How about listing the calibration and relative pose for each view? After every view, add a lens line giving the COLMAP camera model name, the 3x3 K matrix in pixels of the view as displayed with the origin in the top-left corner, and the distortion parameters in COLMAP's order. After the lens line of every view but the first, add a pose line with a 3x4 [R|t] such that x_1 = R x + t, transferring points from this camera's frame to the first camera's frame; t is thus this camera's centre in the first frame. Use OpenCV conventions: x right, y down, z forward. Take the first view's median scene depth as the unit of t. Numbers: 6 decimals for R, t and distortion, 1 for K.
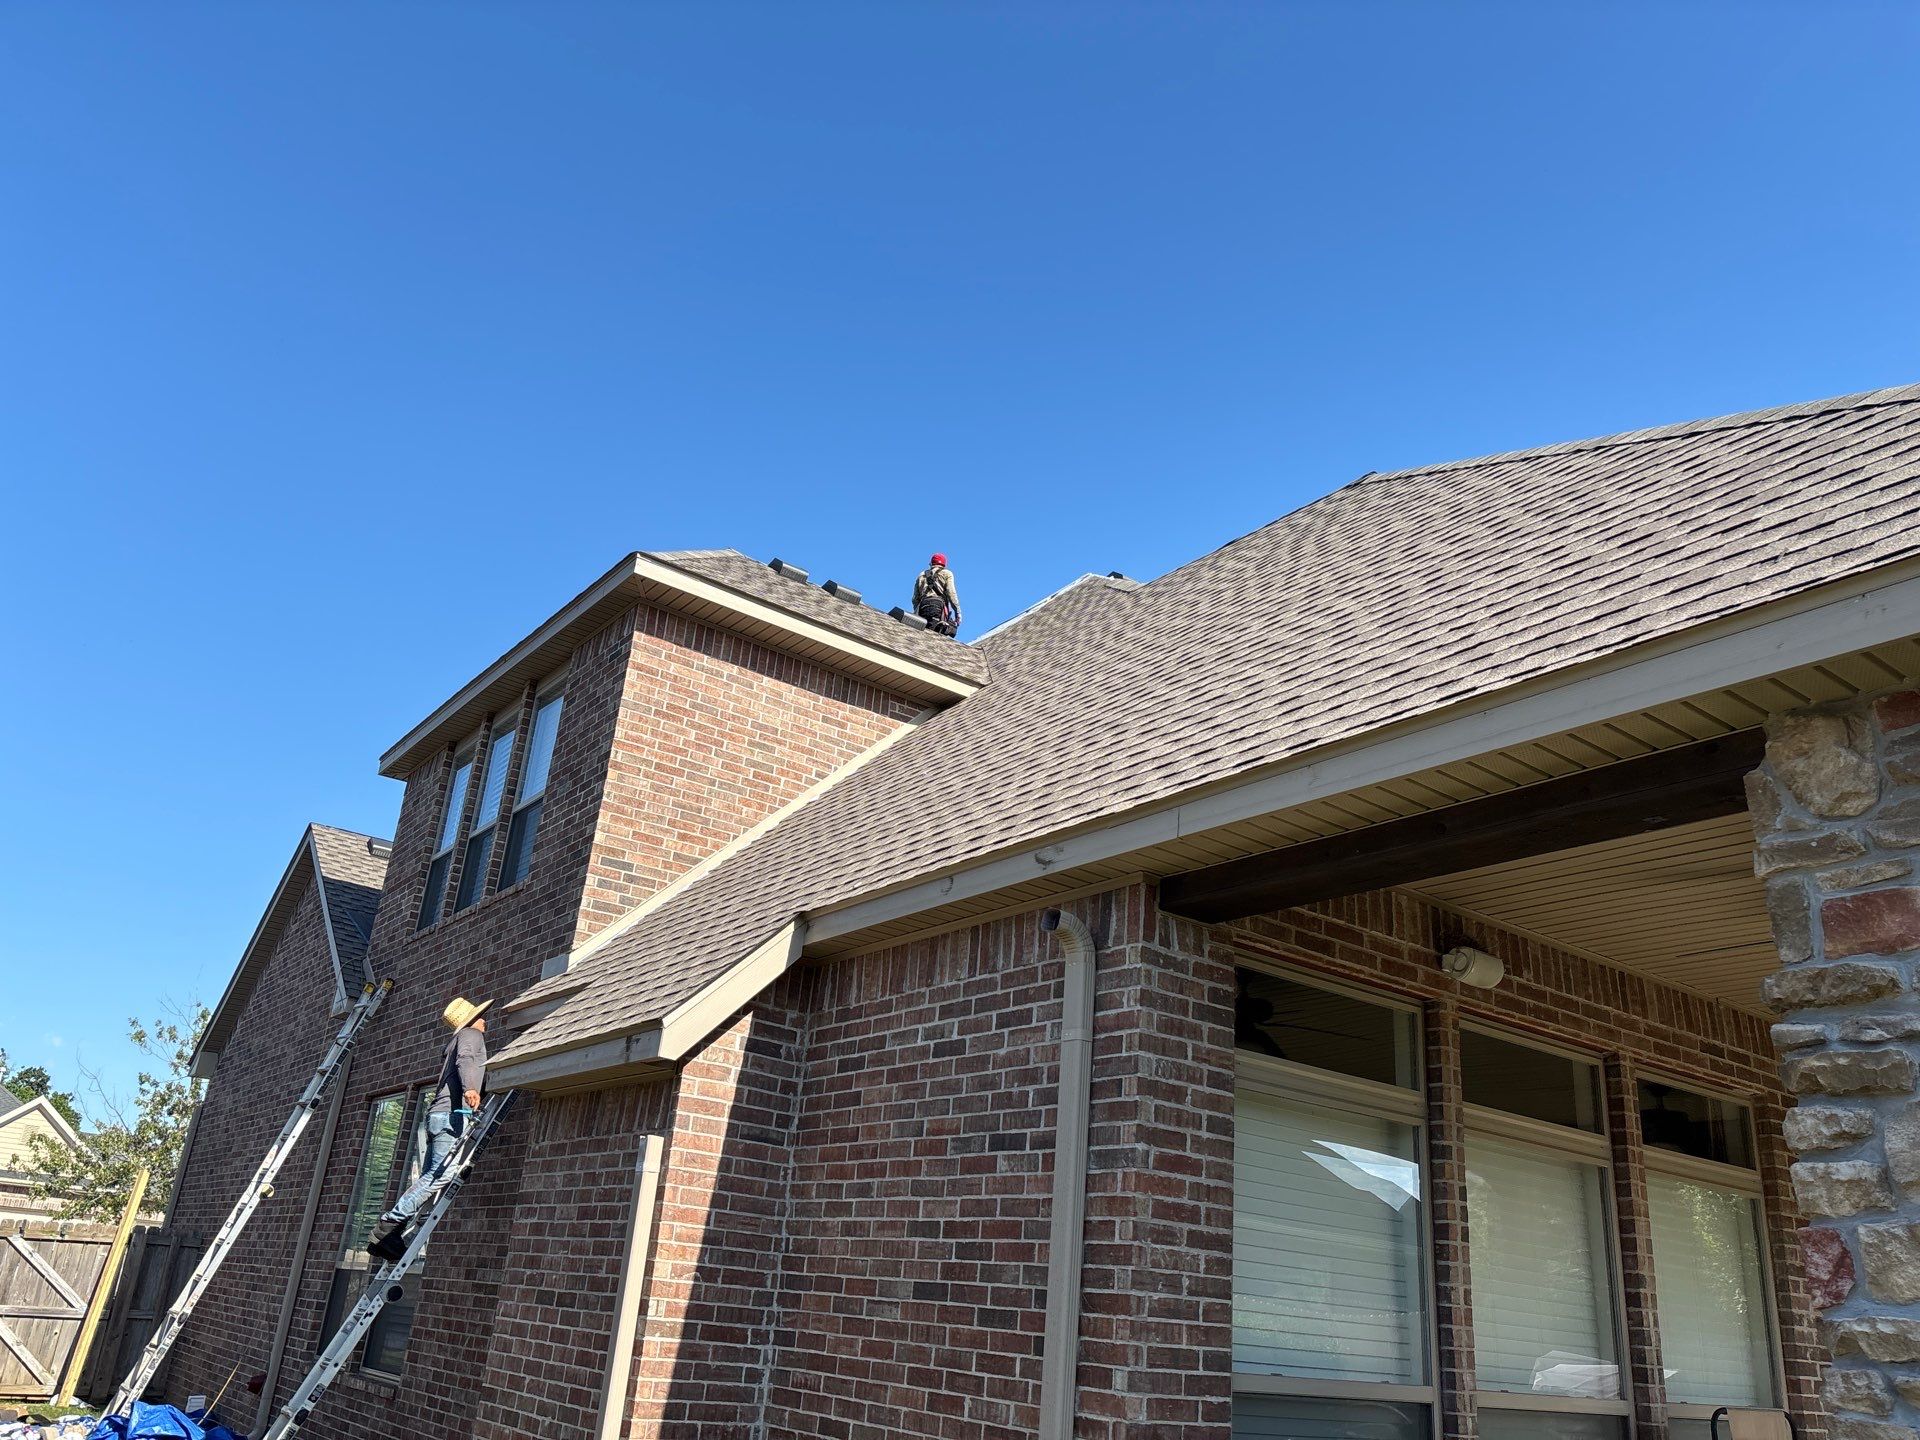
lens RADIAL K [[1432.9, 0, 960.0], [0, 1432.9, 720.0], [0, 0, 1]] dist [0.136843, -0.354919]
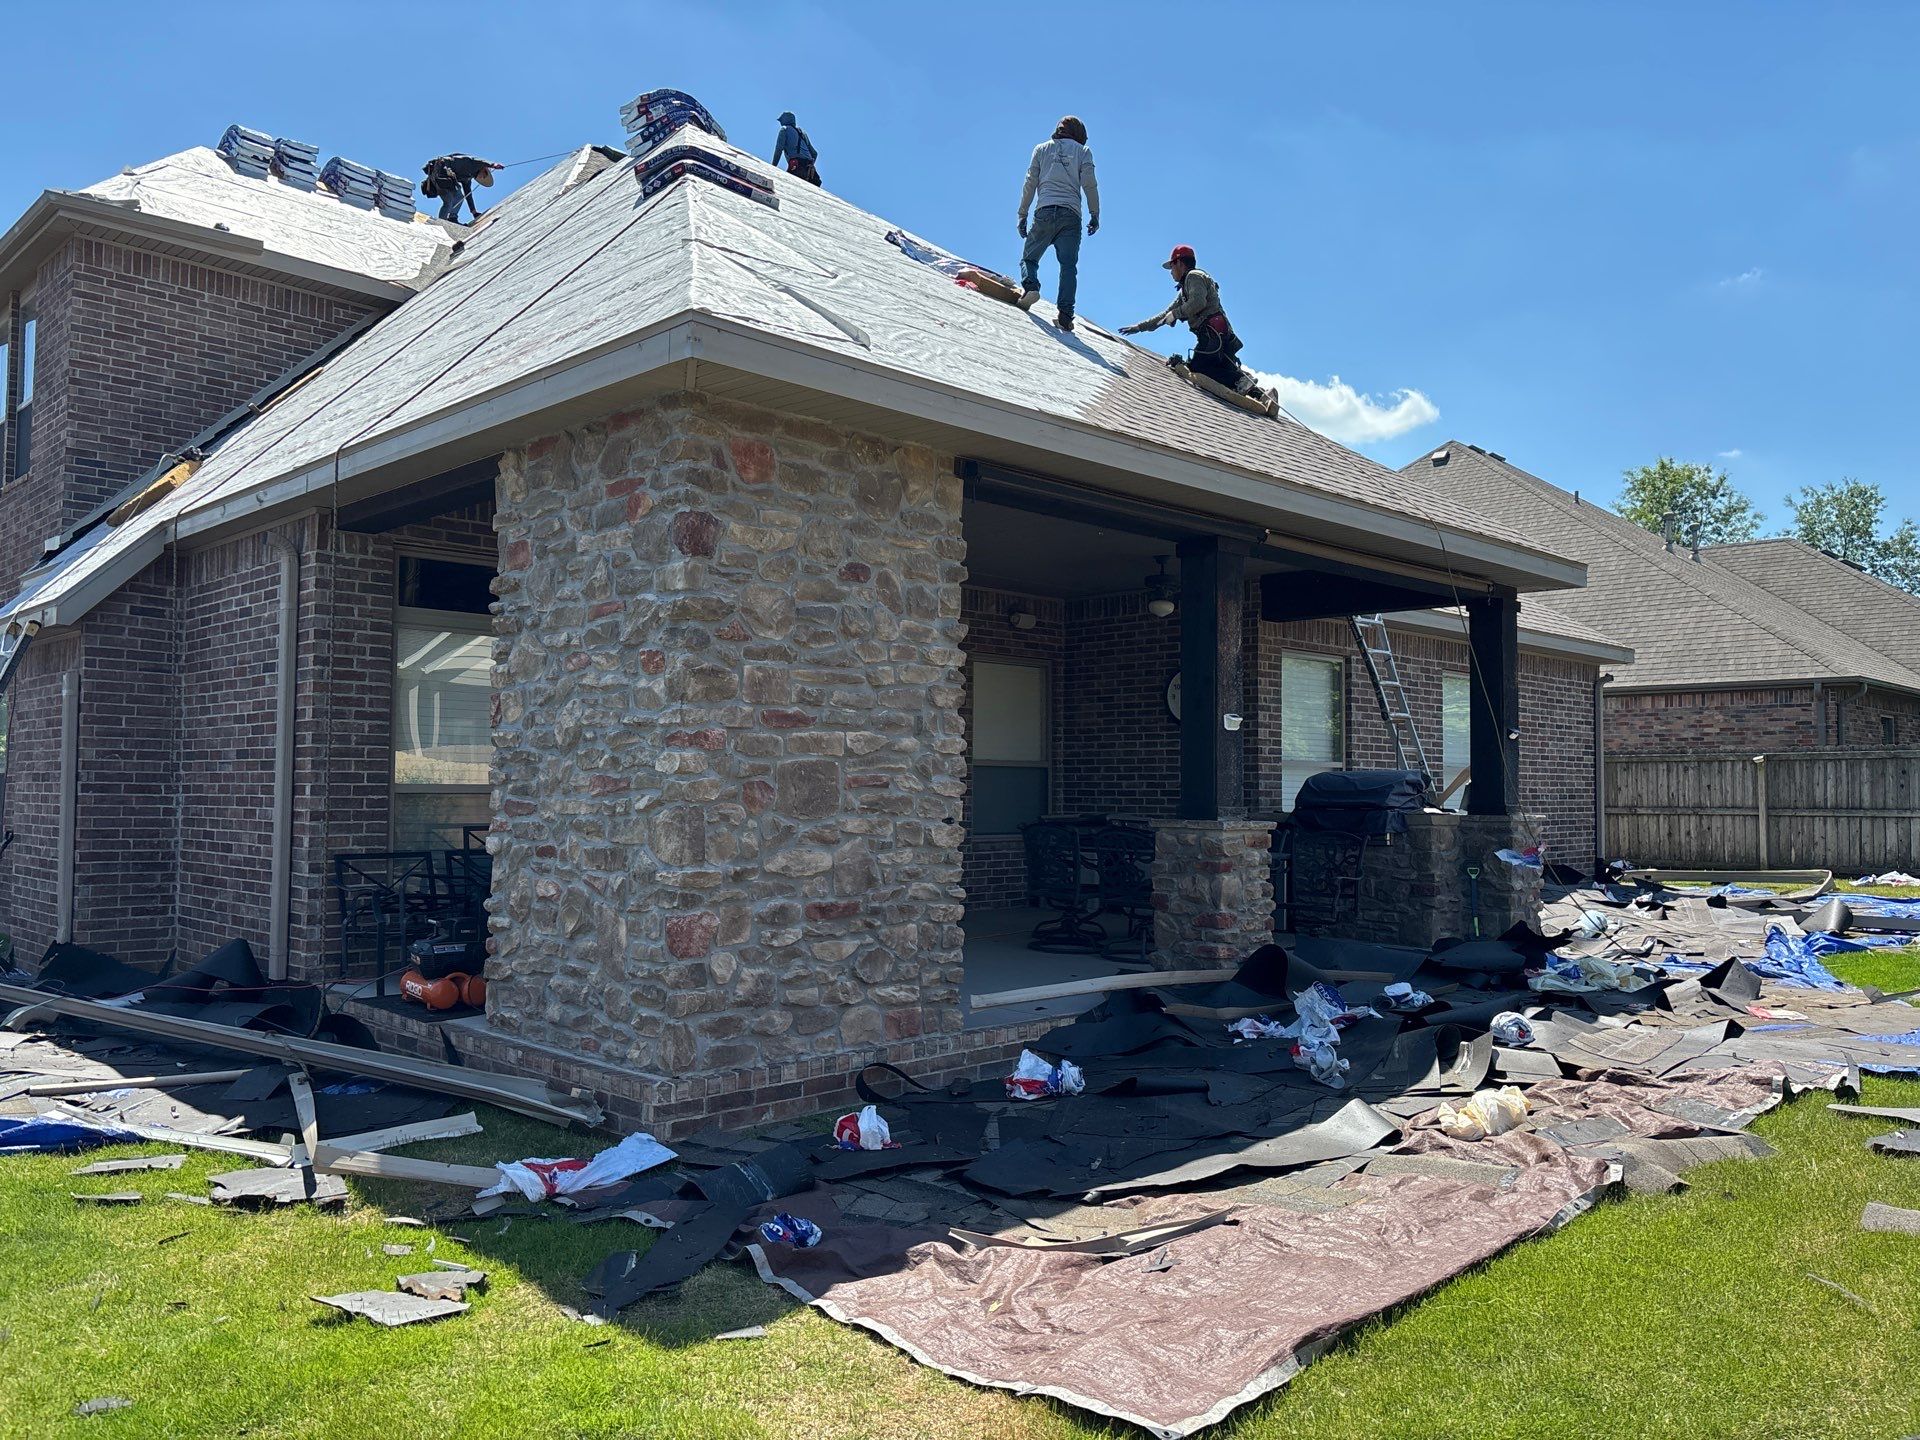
lens RADIAL K [[1445.4, 0, 965.9], [0, 1445.4, 715.7], [0, 0, 1]] dist [0.098127, -0.123735]
pose [[0.987450, -0.065025, 0.143923, 0.496397], [0.012436, 0.940490, 0.339593, -0.187346], [-0.157441, -0.333541, 0.929496, -0.609070]]
